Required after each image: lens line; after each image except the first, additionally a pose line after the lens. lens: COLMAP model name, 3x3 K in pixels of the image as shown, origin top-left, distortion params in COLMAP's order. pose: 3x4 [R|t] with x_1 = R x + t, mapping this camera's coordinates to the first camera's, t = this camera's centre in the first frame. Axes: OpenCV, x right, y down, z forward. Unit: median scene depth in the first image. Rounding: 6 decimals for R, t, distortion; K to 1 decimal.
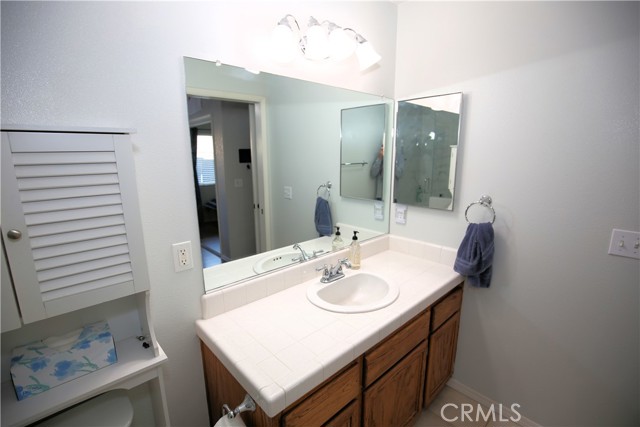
lens RADIAL K [[294.5, 0, 319.6], [0, 294.5, 215.0], [0, 0, 1]] dist [-0.029318, 0.002932]
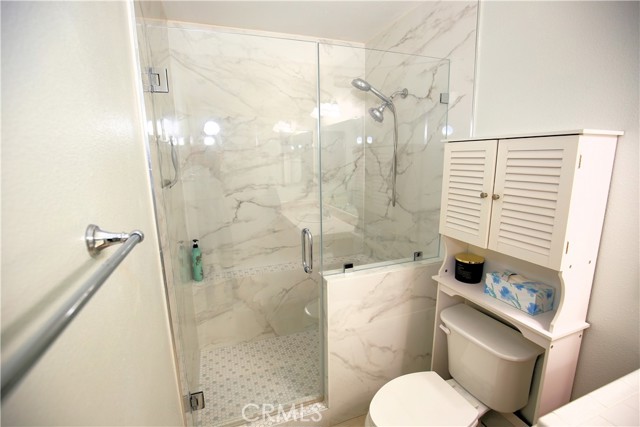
lens RADIAL K [[294.5, 0, 319.4], [0, 294.5, 214.9], [0, 0, 1]] dist [-0.029318, 0.002932]
pose [[-0.381292, 0.186338, -0.905480, 0.790764], [-0.176790, 0.946700, 0.269266, -0.094997], [0.907393, 0.262749, -0.328026, 0.485153]]
